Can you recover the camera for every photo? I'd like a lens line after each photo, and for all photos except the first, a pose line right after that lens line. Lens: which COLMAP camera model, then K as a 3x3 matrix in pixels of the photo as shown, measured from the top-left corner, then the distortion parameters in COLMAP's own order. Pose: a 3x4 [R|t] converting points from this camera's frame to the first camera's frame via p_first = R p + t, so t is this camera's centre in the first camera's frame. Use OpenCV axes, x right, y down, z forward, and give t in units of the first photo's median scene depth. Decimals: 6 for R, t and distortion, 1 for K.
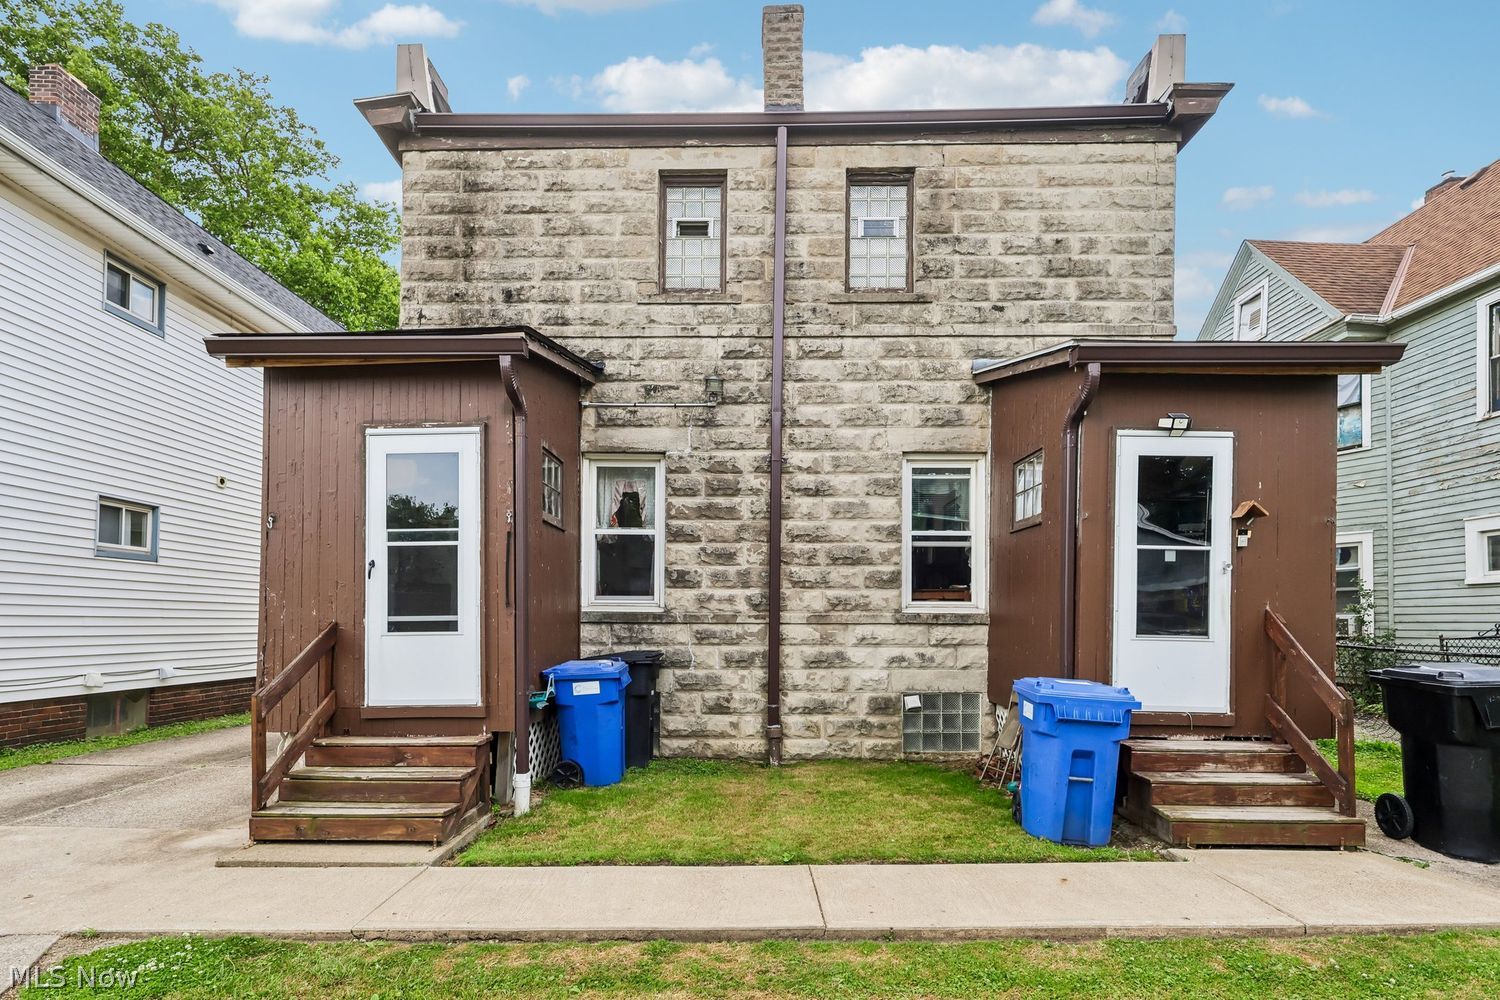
lens RADIAL K [[698.1, 0, 751.3], [0, 698.1, 591.6], [0, 0, 1]] dist [0.004480, -0.000880]
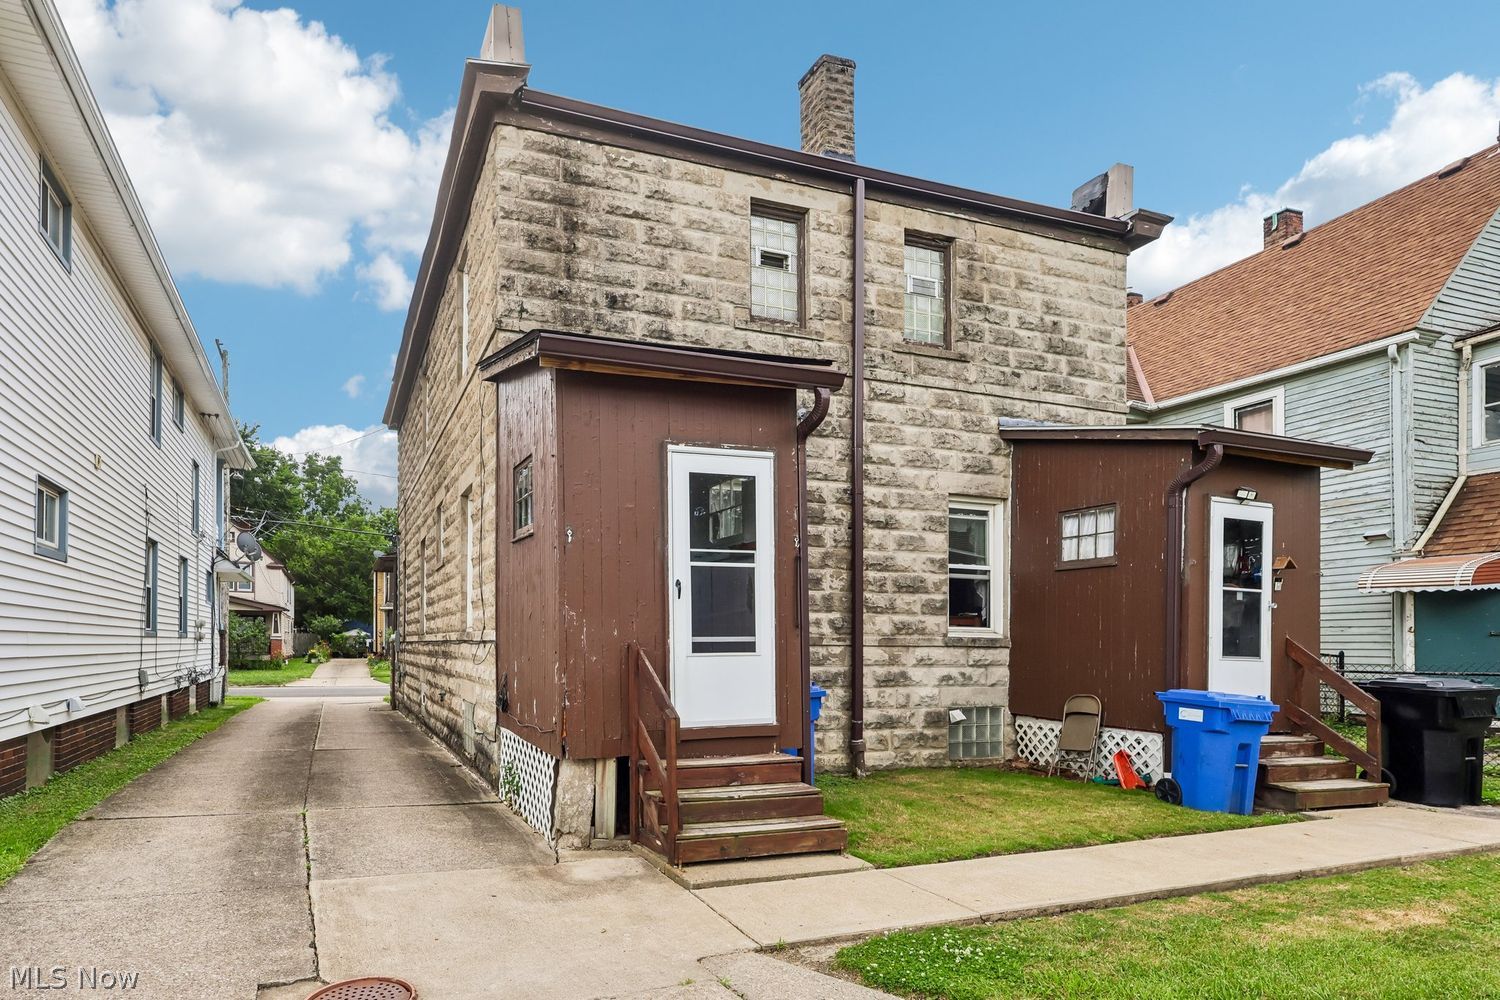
lens RADIAL K [[773.1, 0, 542.0], [0, 773.1, 623.7], [0, 0, 1]] dist [-0.001136, 0.002243]
pose [[0.950654, 0.013369, 0.309965, -0.780860], [-0.019221, 0.999690, 0.015834, 0.002259], [-0.309657, -0.021011, 0.950616, 0.017954]]
